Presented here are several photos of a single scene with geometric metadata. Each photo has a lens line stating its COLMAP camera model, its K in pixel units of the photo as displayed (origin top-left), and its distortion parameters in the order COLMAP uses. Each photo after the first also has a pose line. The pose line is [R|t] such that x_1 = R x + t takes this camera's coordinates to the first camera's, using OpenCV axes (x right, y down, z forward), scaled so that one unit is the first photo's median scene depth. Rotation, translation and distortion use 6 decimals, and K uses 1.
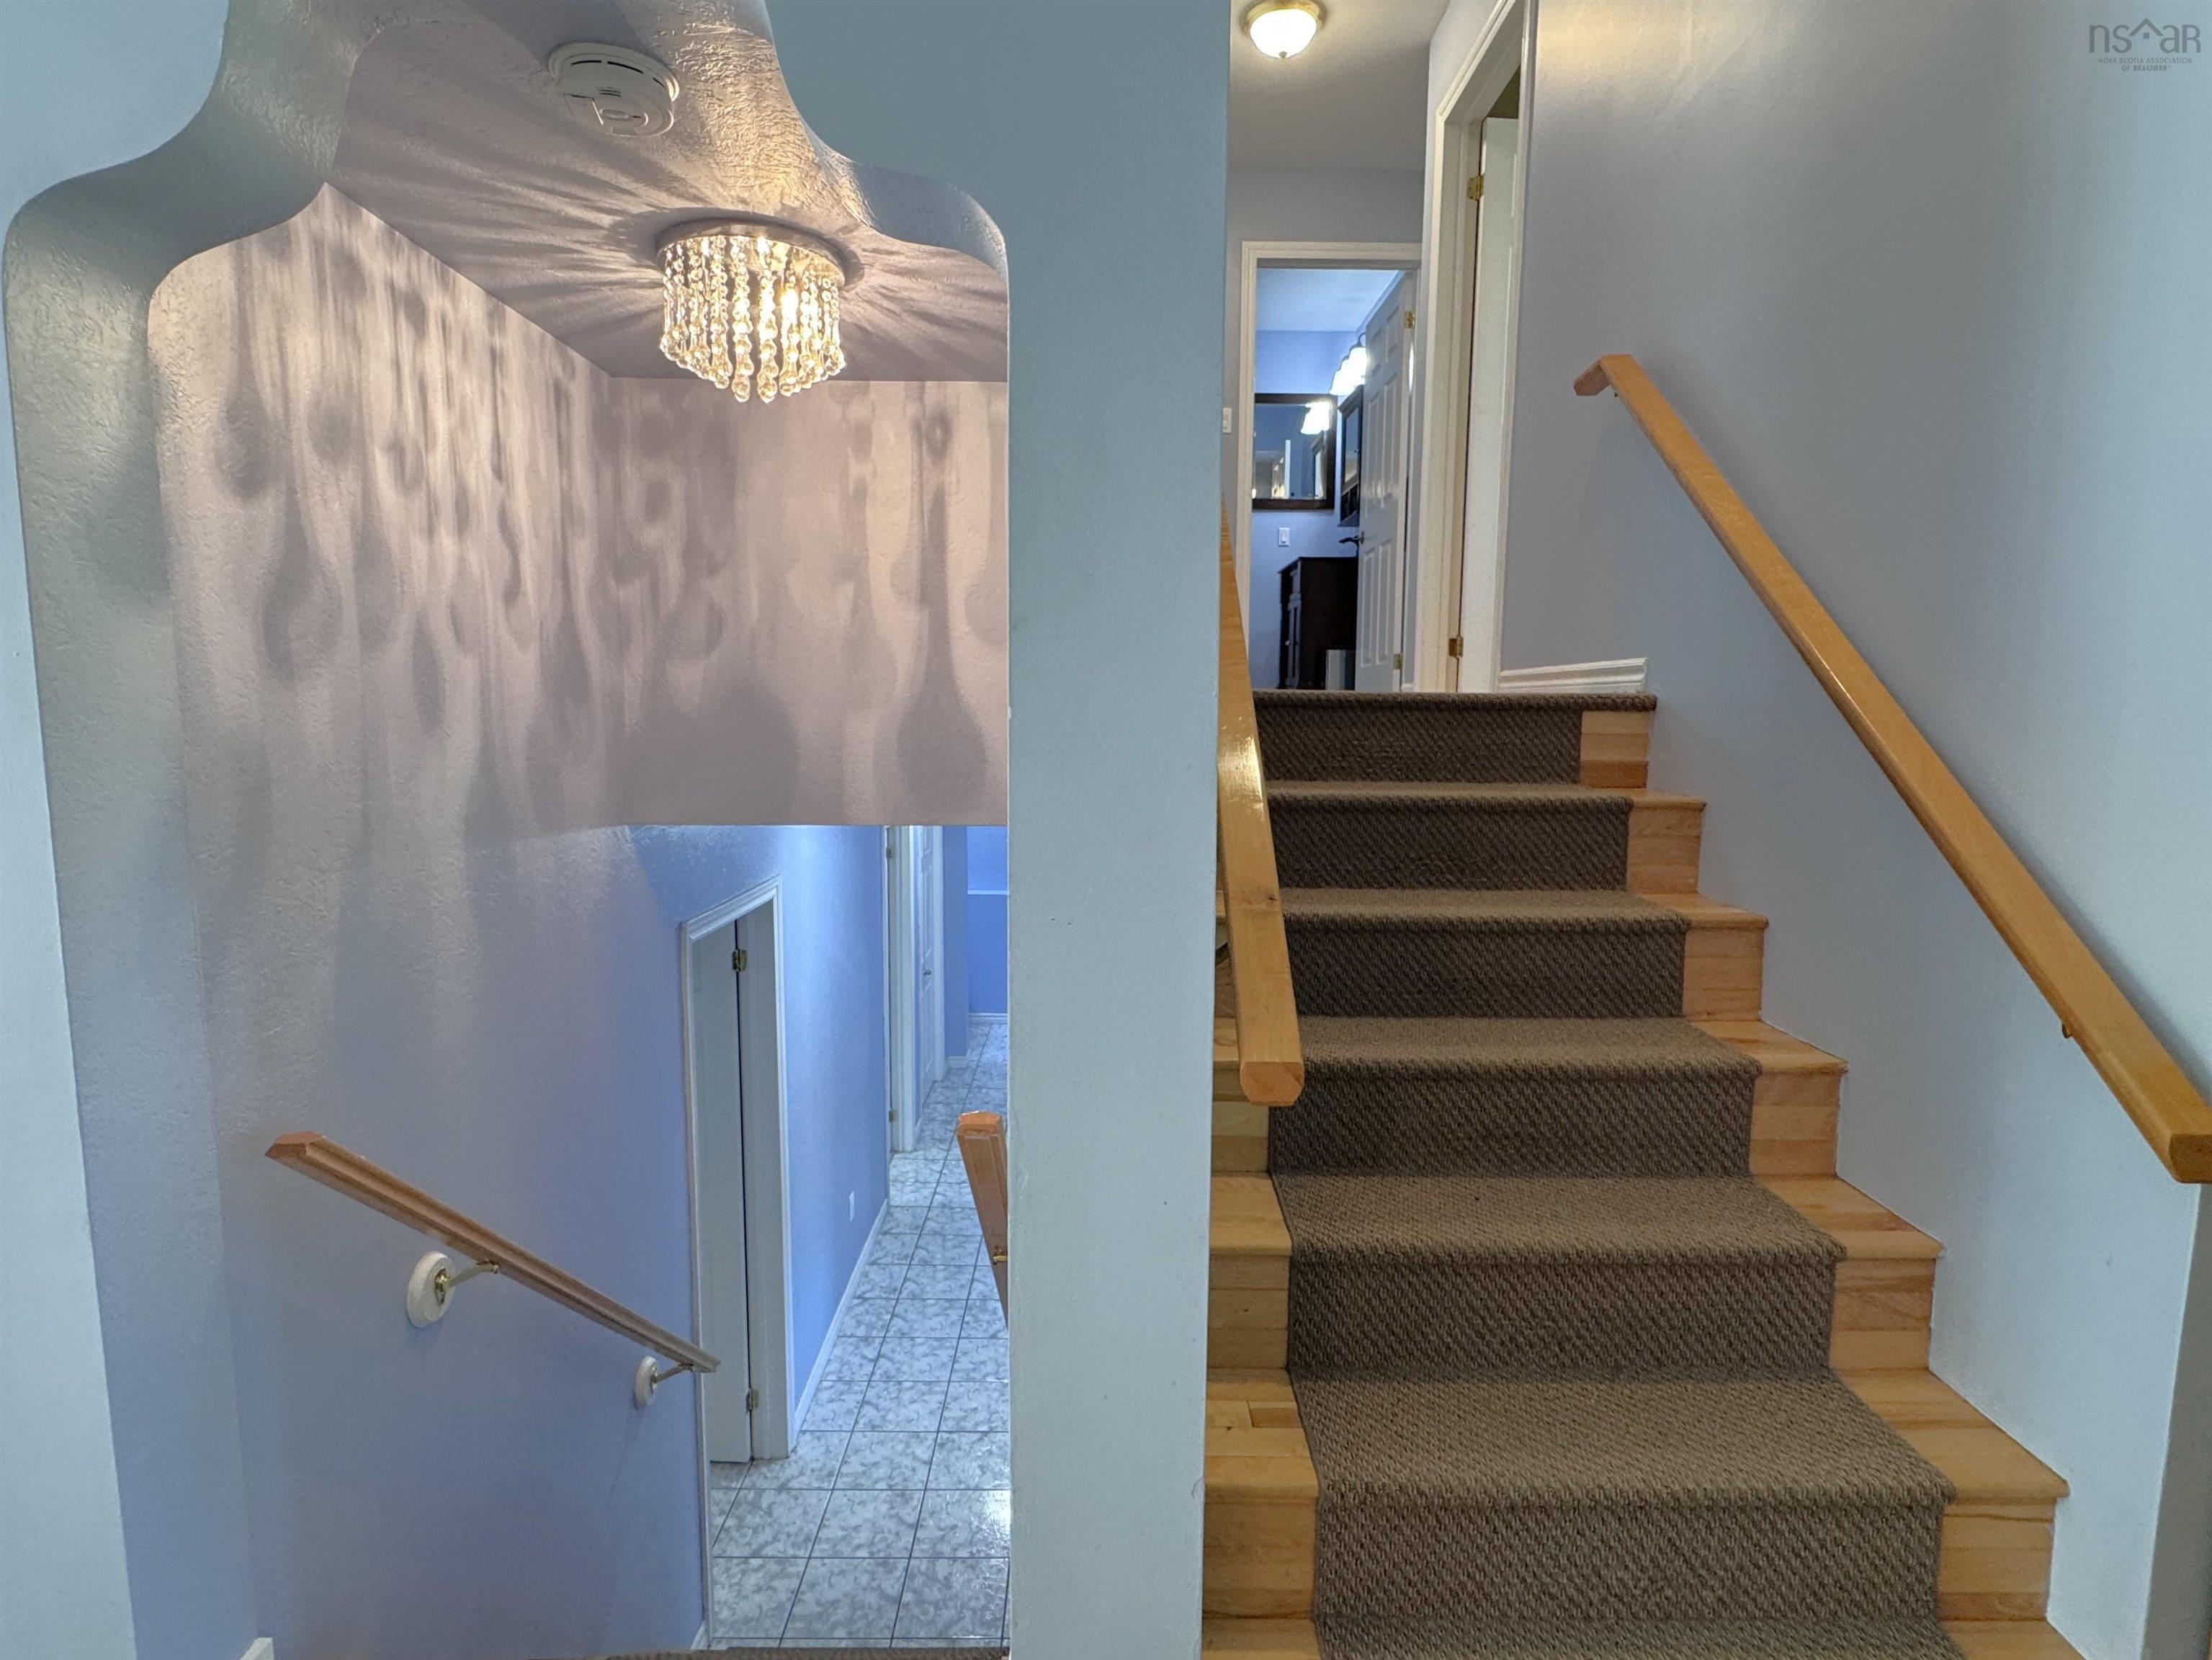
lens RADIAL K [[1133.6, 0, 1106.0], [0, 1133.6, 830.0], [0, 0, 1]] dist [0.000945, 0.000153]
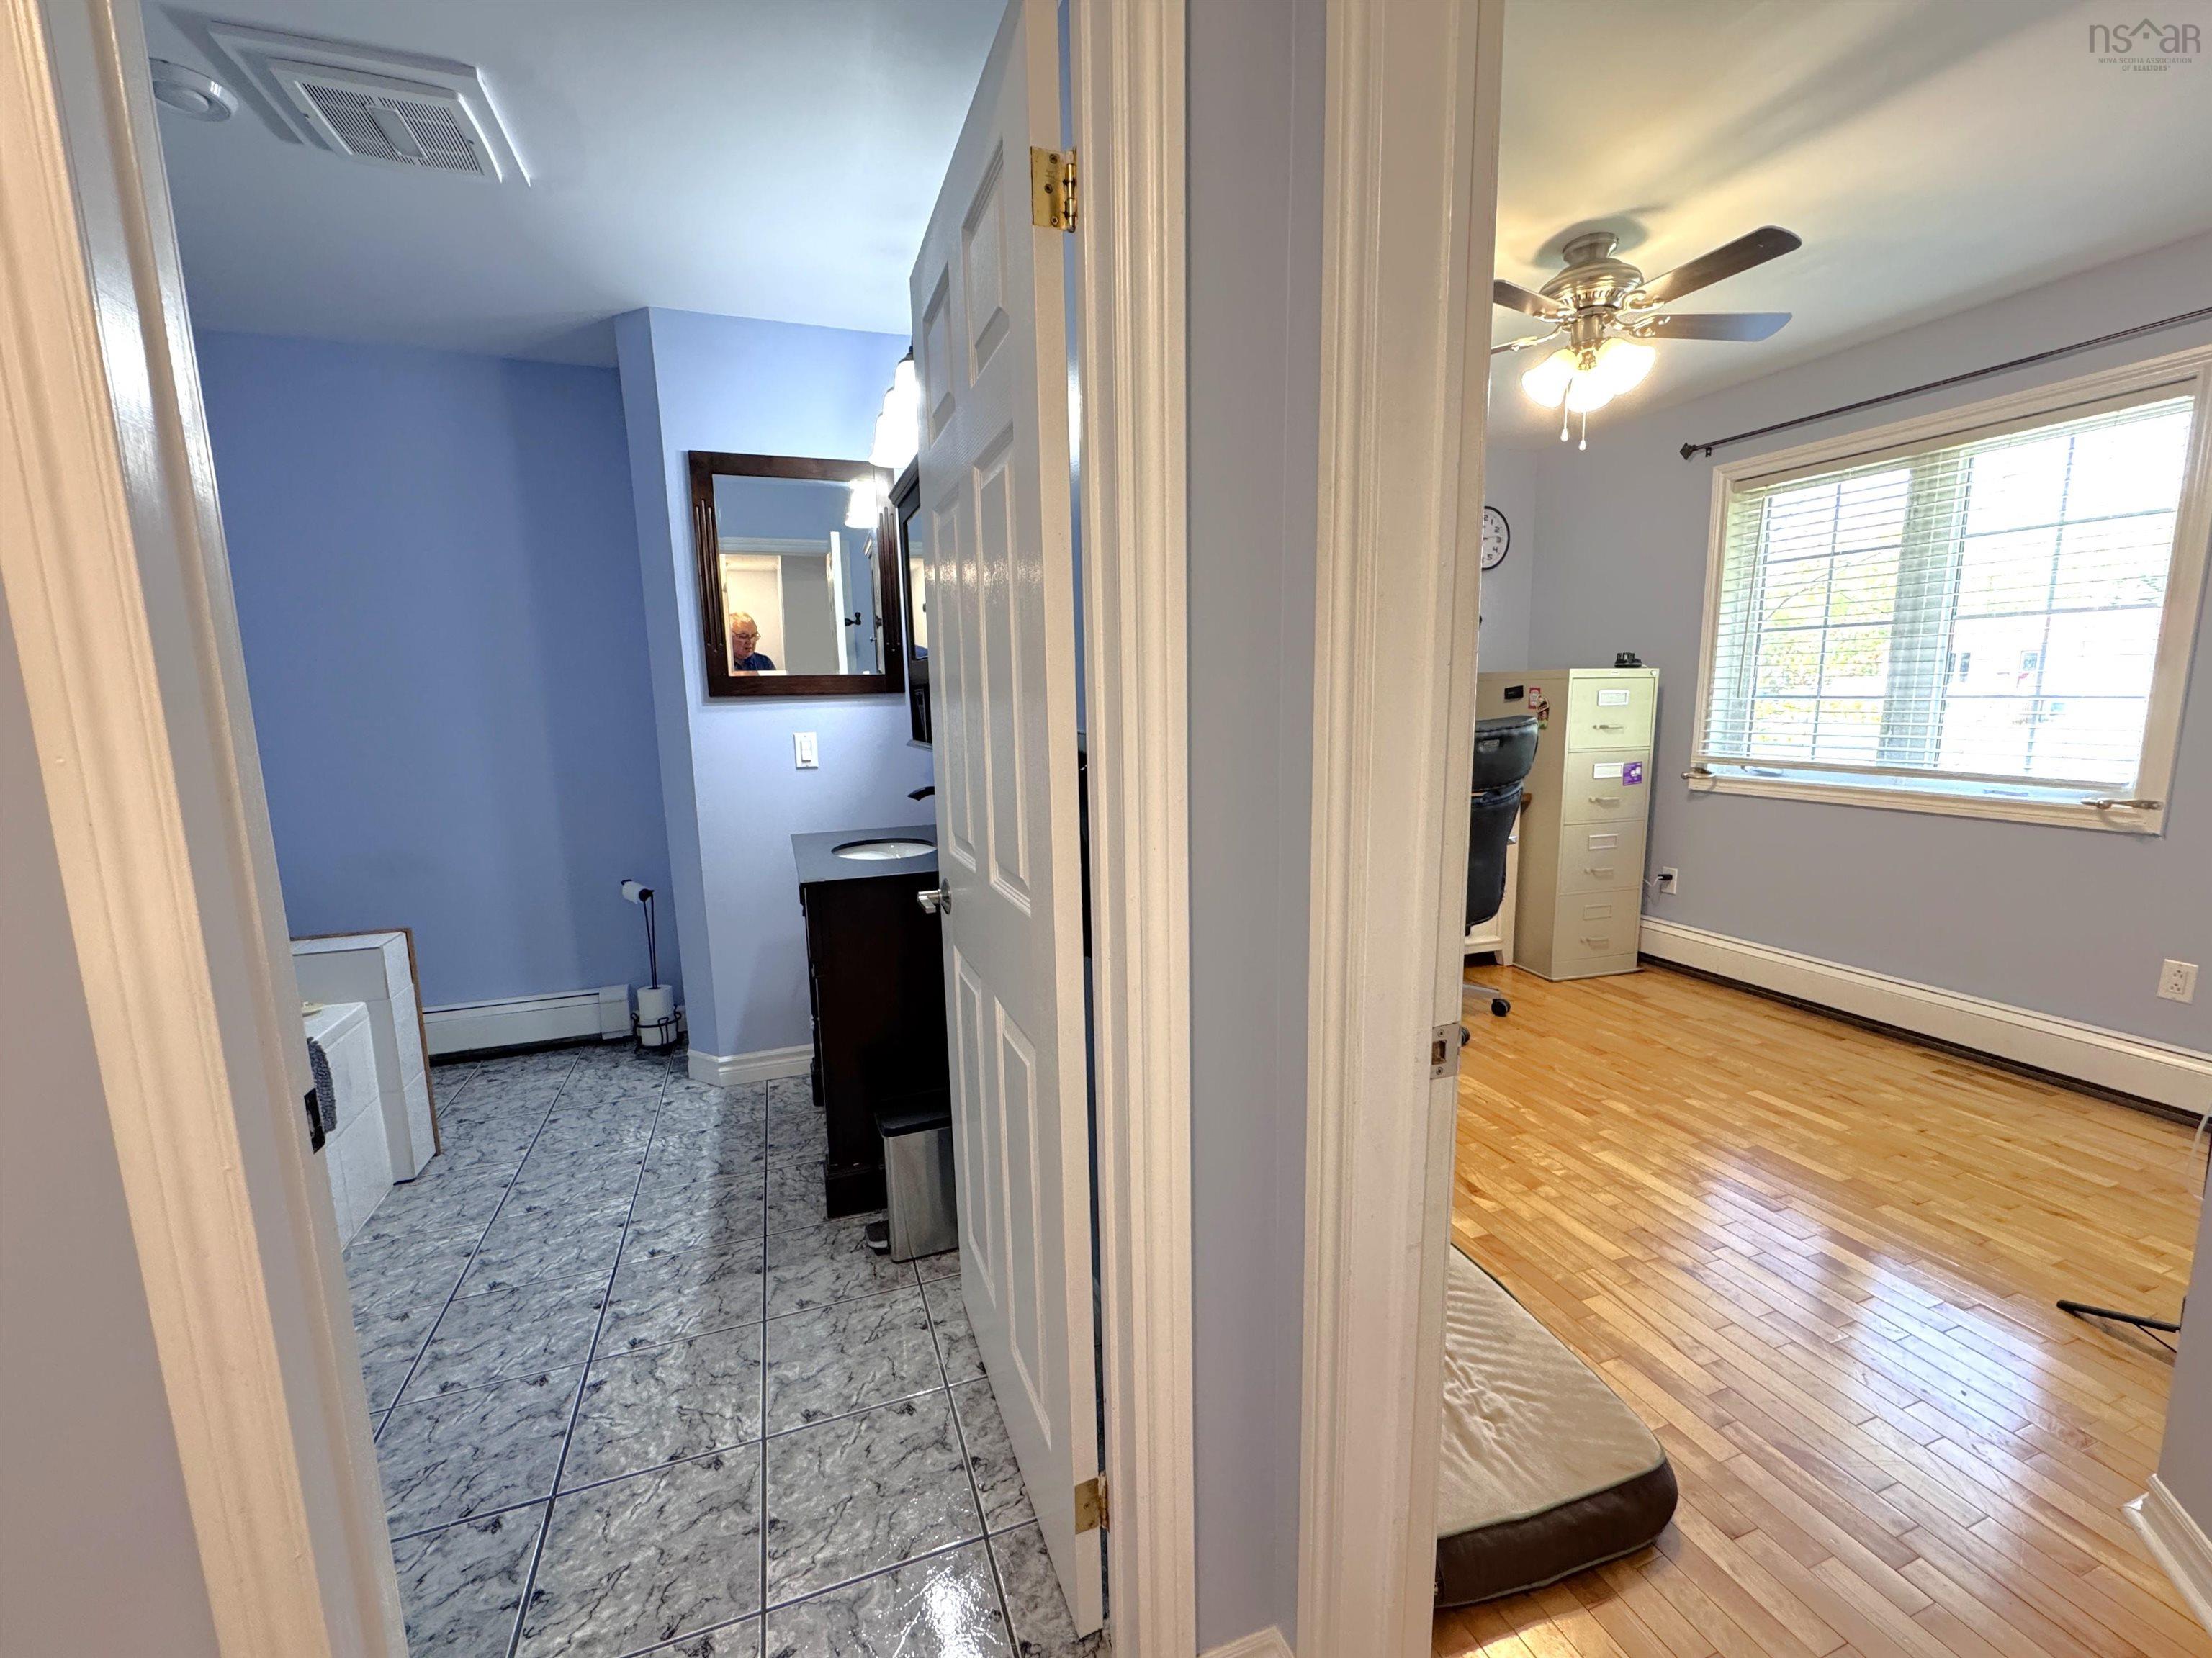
lens RADIAL K [[906.5, 0, 1100.6], [0, 906.5, 830.8], [0, 0, 1]] dist [-0.003514, -0.000408]
pose [[0.943166, -0.080572, 0.322407, 0.171504], [0.068453, 0.996462, 0.048770, -0.271224], [-0.325195, -0.023929, 0.945344, 0.673989]]
